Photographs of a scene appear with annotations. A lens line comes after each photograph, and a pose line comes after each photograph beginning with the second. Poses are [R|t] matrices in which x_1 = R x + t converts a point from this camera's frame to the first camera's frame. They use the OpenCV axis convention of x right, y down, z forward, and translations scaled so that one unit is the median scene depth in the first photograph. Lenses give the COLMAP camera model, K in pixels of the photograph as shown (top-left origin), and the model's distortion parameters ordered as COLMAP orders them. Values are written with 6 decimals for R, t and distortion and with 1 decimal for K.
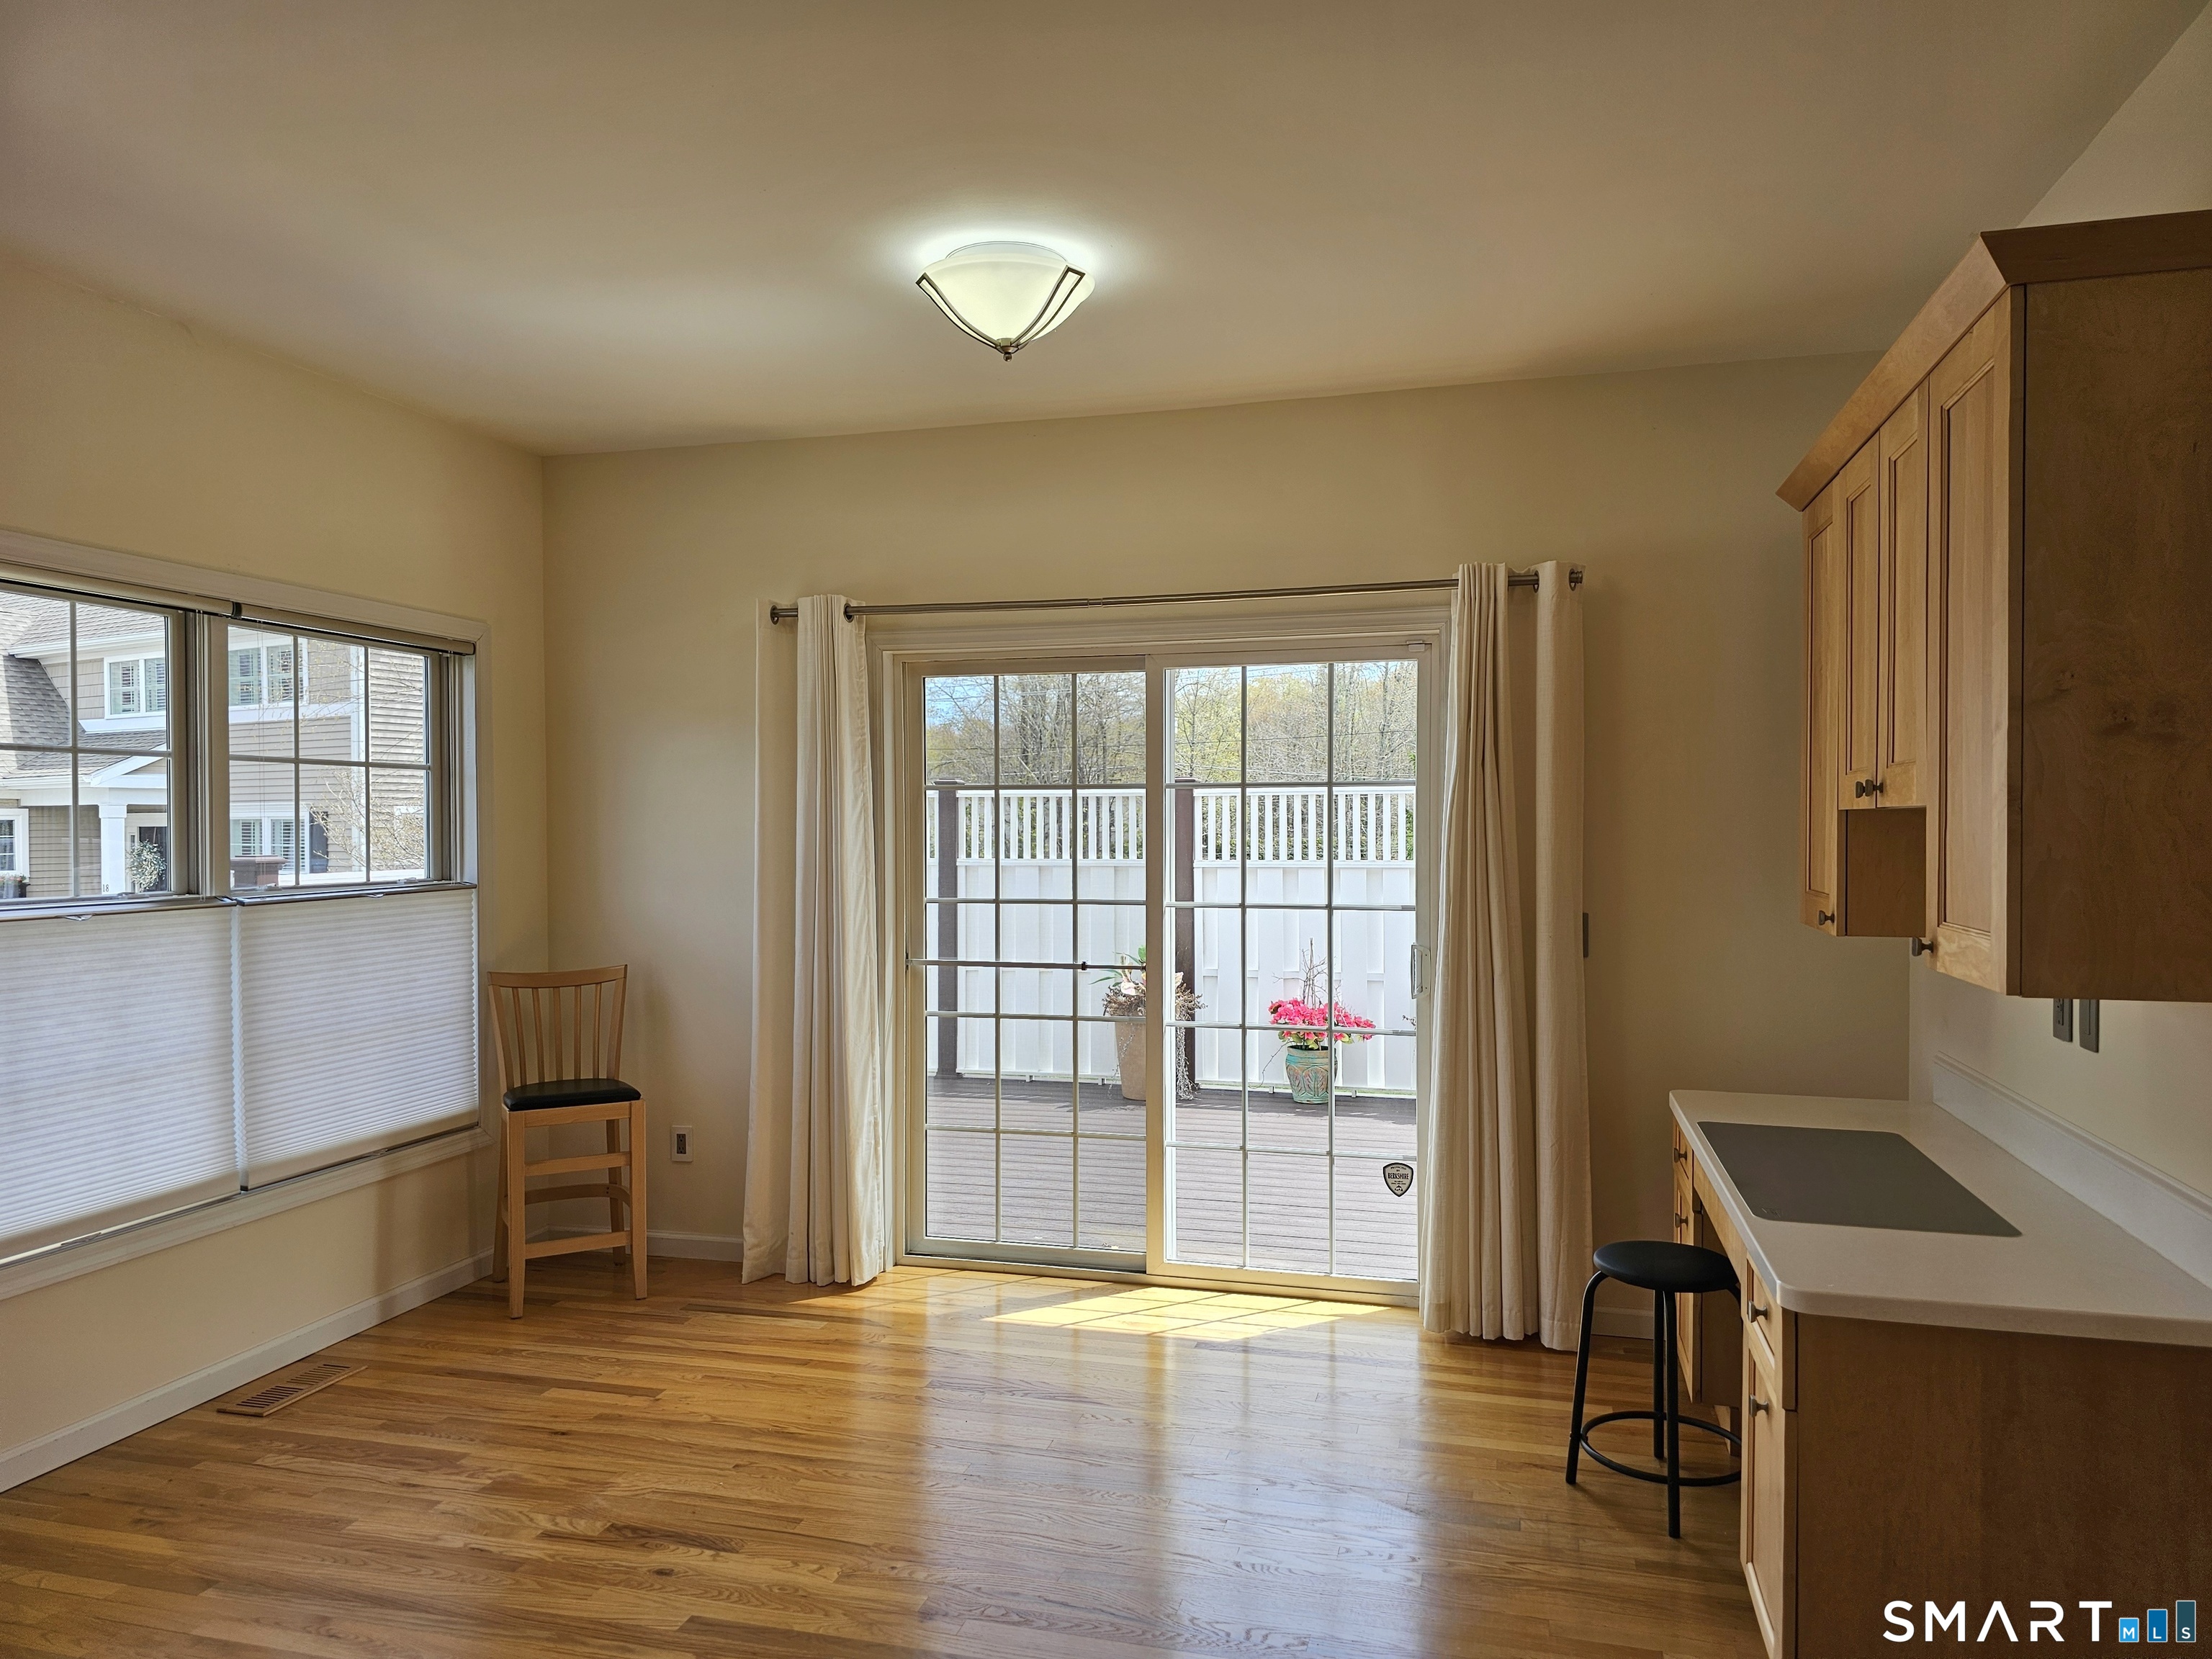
lens RADIAL K [[1501.1, 0, 1110.1], [0, 1501.1, 837.9], [0, 0, 1]] dist [0.039887, -0.038640]
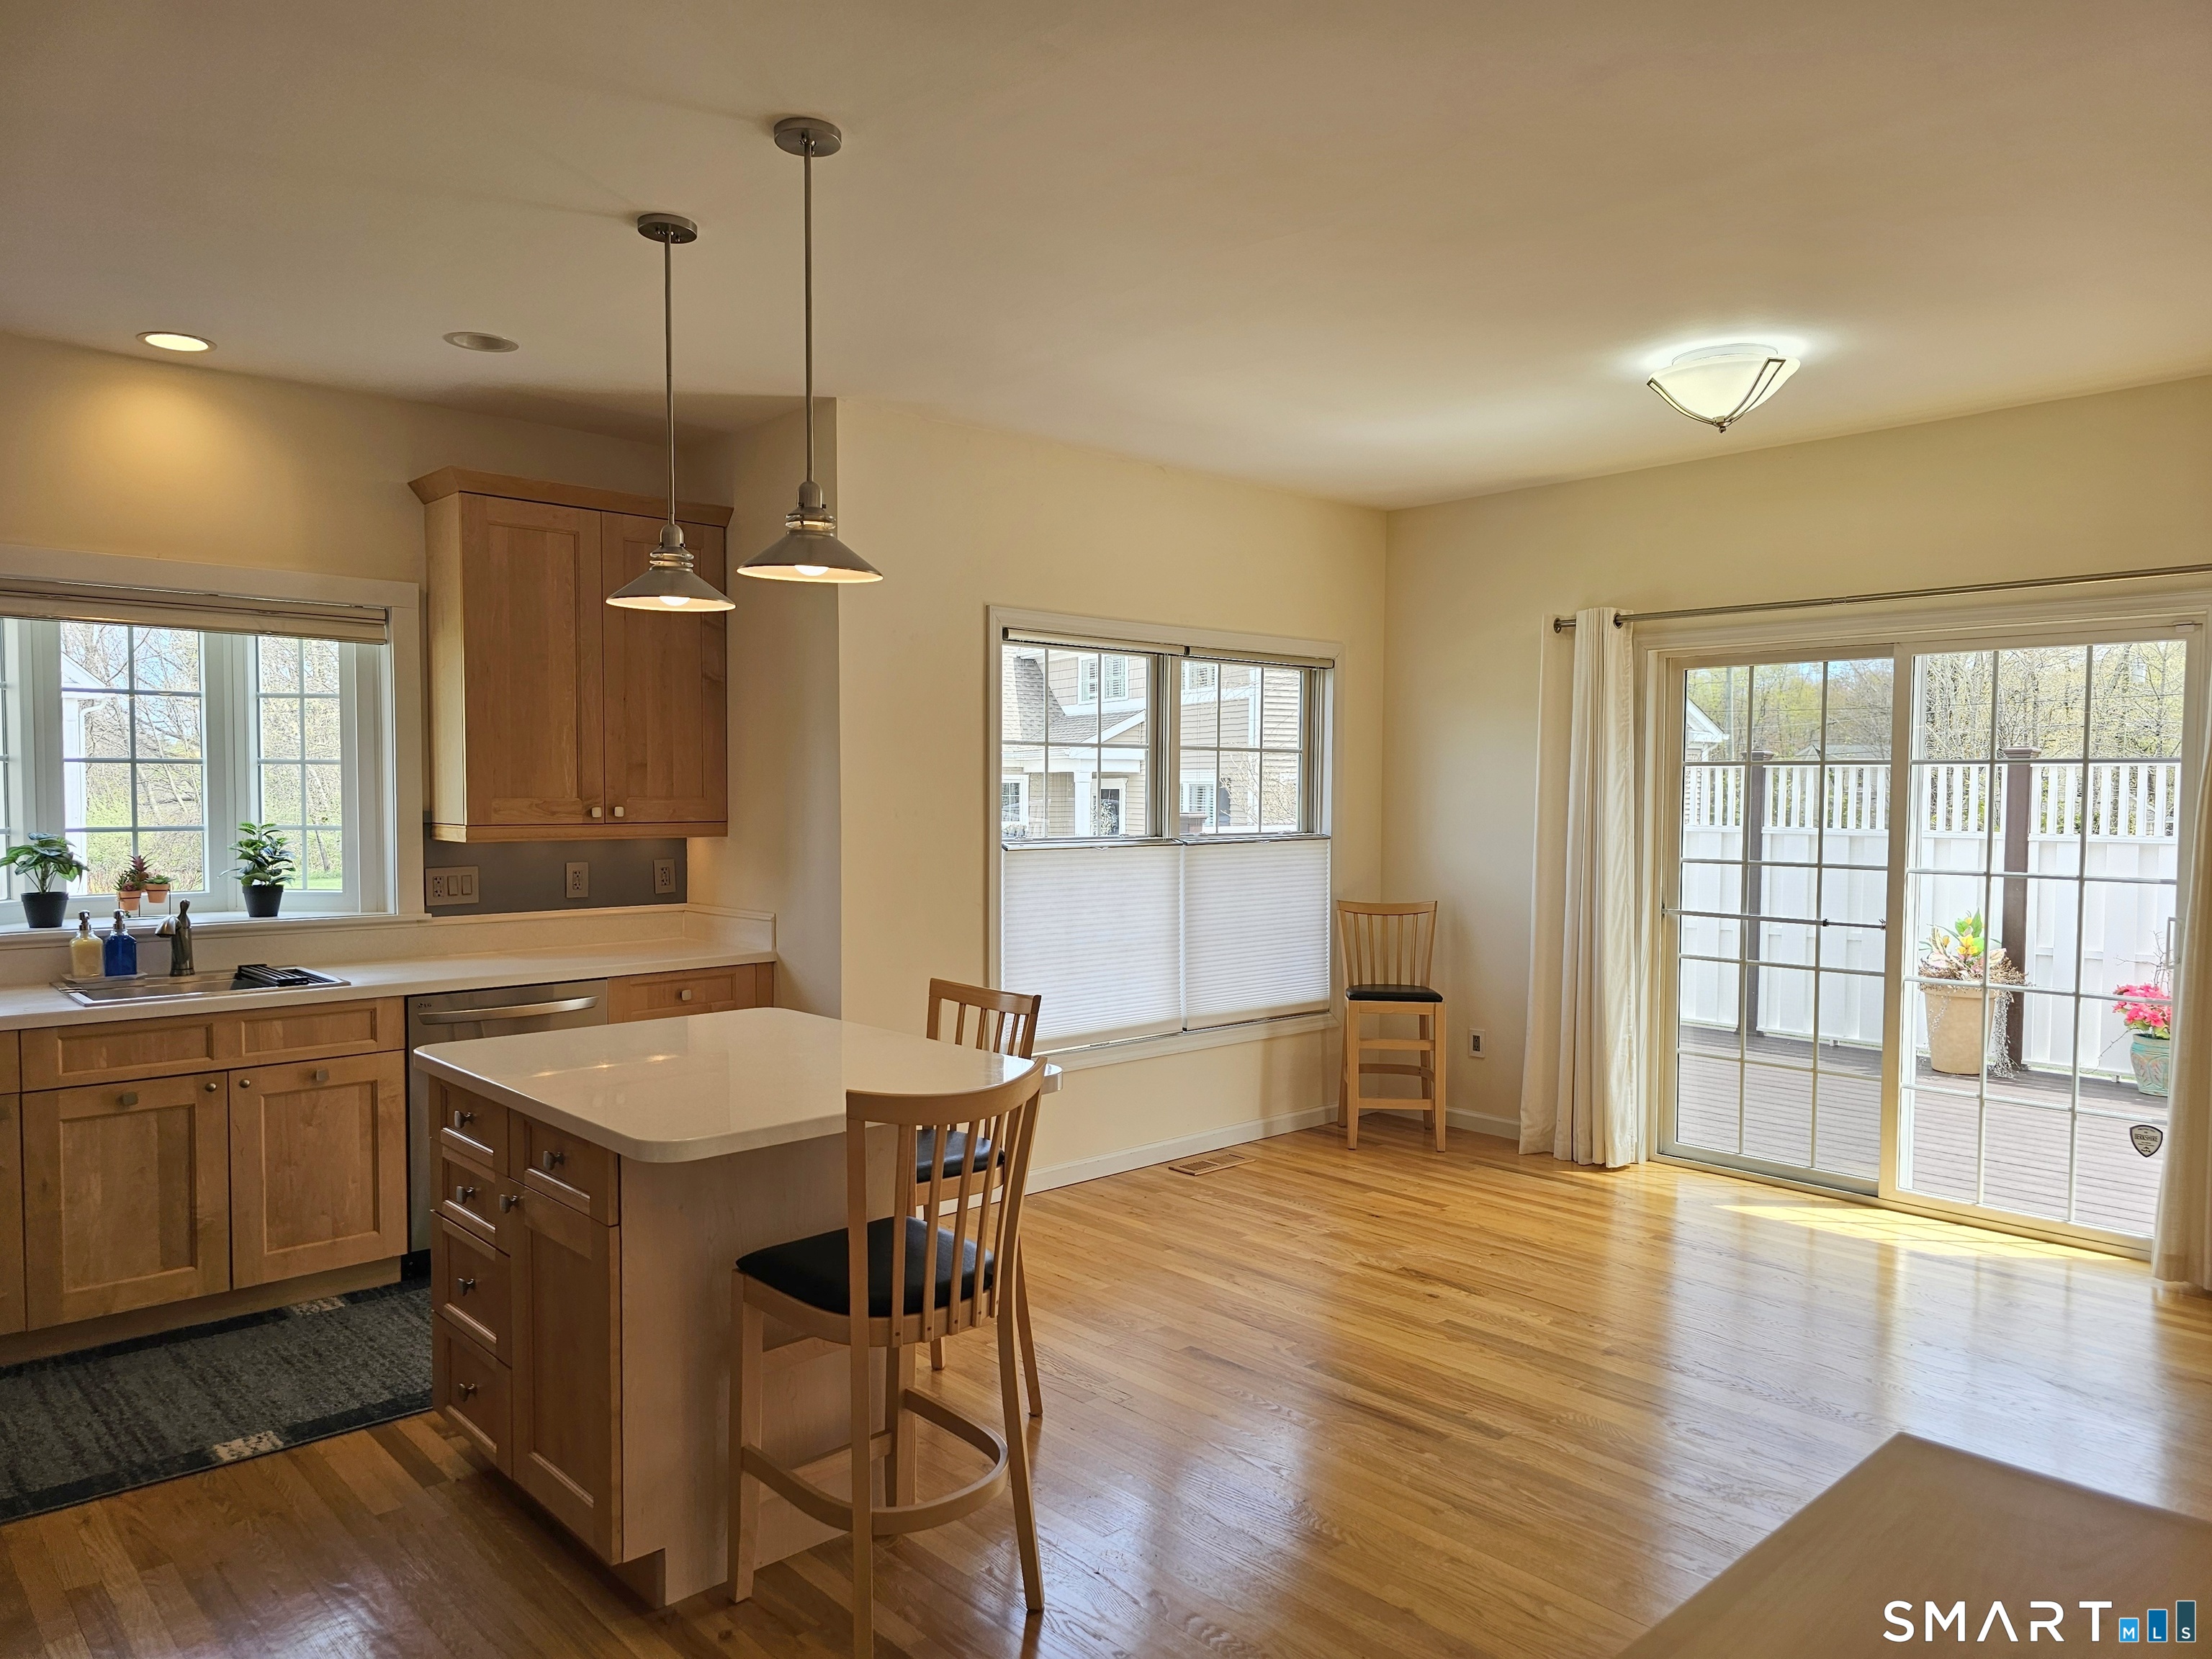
lens RADIAL K [[1501.1, 0, 1102.6], [0, 1501.1, 842.6], [0, 0, 1]] dist [0.039887, -0.038640]
pose [[0.847484, 0.028091, -0.530076, 0.129205], [-0.013862, 0.999429, 0.030802, -0.002438], [0.530639, -0.018757, 0.847390, -0.268515]]
